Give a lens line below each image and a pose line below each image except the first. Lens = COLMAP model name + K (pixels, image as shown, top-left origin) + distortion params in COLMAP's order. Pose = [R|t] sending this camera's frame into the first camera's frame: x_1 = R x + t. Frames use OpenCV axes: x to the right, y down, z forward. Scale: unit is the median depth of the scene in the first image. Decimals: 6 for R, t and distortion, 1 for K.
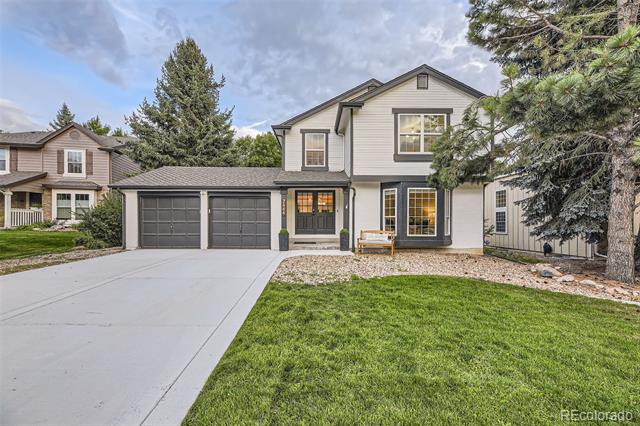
lens RADIAL K [[259.6, 0, 311.0], [0, 259.6, 227.4], [0, 0, 1]] dist [0.006005, -0.000167]
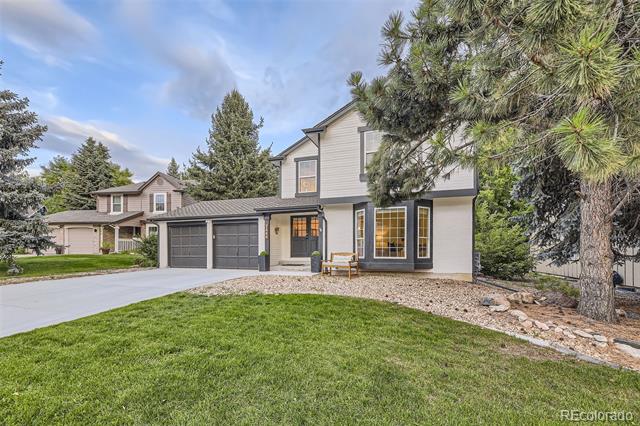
lens RADIAL K [[259.6, 0, 314.9], [0, 259.6, 252.5], [0, 0, 1]] dist [0.006005, -0.000167]
pose [[0.947030, -0.000955, -0.321144, 0.382539], [-0.001600, 0.999969, -0.007690, 0.015346], [0.321142, 0.007796, 0.946999, 0.022879]]
